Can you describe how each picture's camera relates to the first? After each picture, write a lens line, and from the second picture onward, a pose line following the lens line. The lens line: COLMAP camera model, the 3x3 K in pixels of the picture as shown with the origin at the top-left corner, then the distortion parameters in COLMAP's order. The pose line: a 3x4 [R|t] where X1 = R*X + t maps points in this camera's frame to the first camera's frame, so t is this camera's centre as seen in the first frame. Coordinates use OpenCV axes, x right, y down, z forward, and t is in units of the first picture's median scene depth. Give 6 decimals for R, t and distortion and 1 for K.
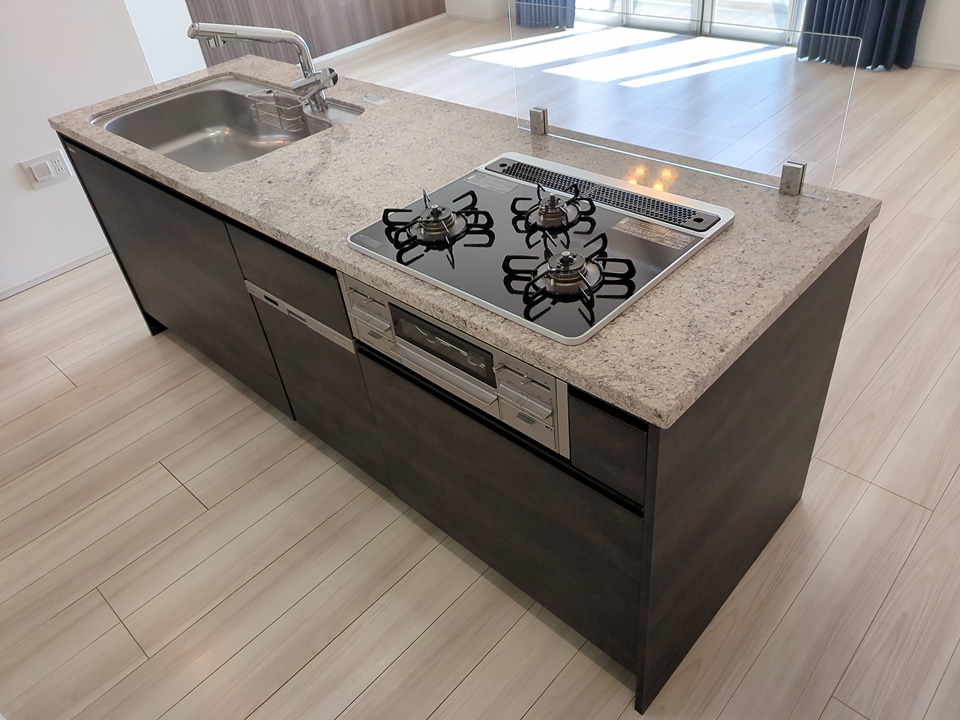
lens RADIAL K [[698.7, 0, 478.9], [0, 698.7, 361.1], [0, 0, 1]] dist [0.010884, -0.004476]
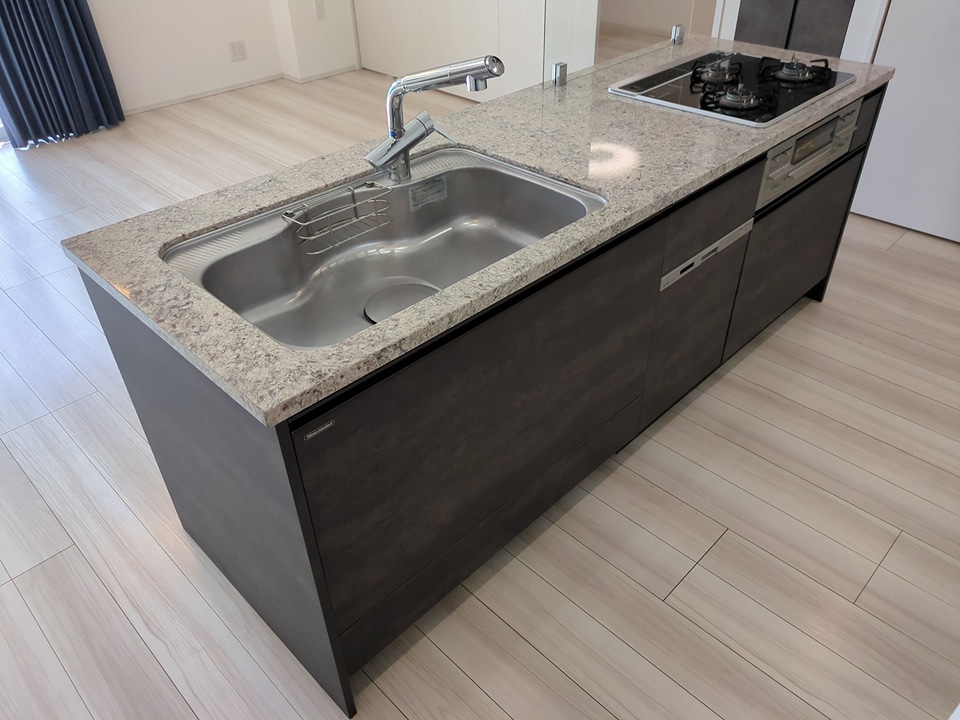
lens RADIAL K [[722.5, 0, 480.2], [0, 722.5, 372.9], [0, 0, 1]] dist [0.001058, -0.001996]
pose [[0.027532, -0.528198, 0.848675, -1.233327], [0.640108, 0.661415, 0.390886, -0.567643], [-0.767791, 0.532482, 0.356313, 0.905696]]
